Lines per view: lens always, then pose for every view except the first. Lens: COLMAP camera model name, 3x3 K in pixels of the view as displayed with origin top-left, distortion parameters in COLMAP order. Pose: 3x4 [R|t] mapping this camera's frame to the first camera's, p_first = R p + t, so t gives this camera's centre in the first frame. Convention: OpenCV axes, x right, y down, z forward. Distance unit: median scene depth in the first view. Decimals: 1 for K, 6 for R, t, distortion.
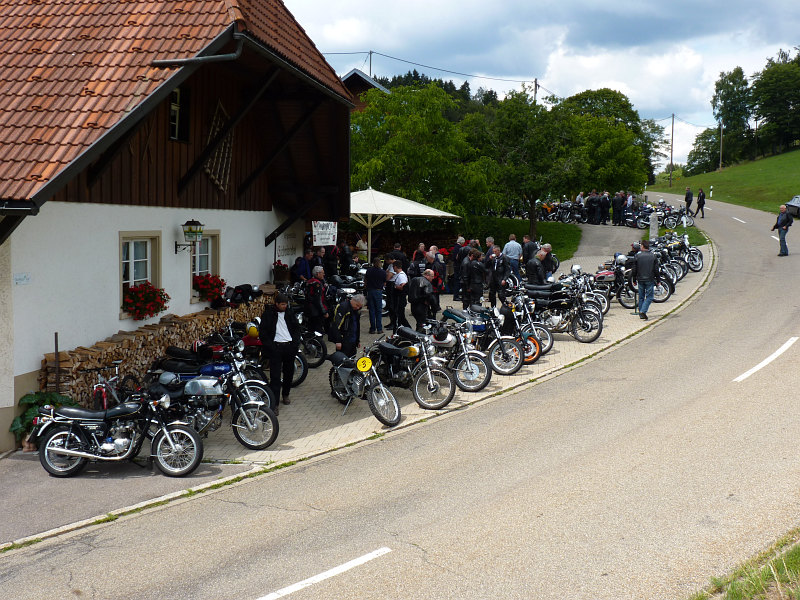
lens RADIAL K [[916.5, 0, 400.3], [0, 916.5, 296.7], [0, 0, 1]] dist [0.087405, 0.000000]
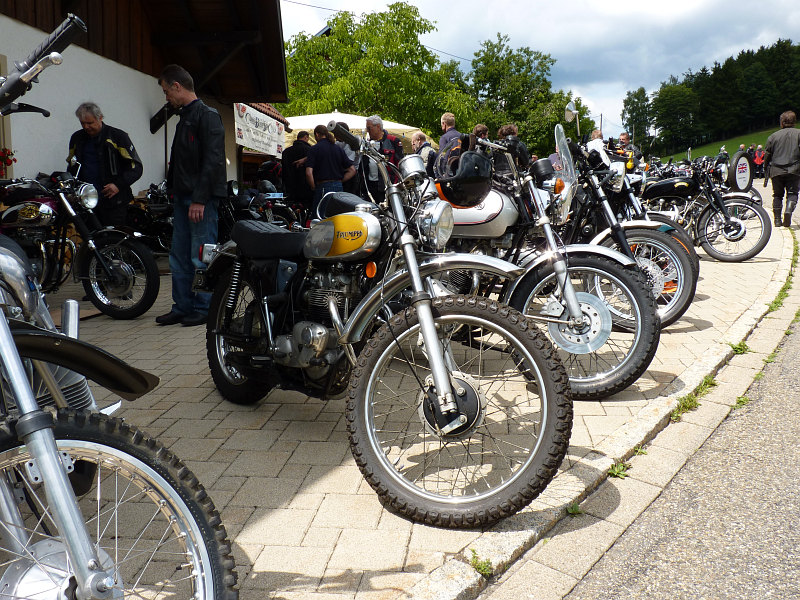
lens RADIAL K [[660.0, 0, 399.7], [0, 660.0, 299.0], [0, 0, 1]] dist [0.002713, -0.009110]
pose [[0.999642, -0.012114, 0.023837, 0.016468], [0.011160, 0.999146, 0.039780, 0.053166], [-0.024299, -0.039500, 0.998924, 0.645747]]
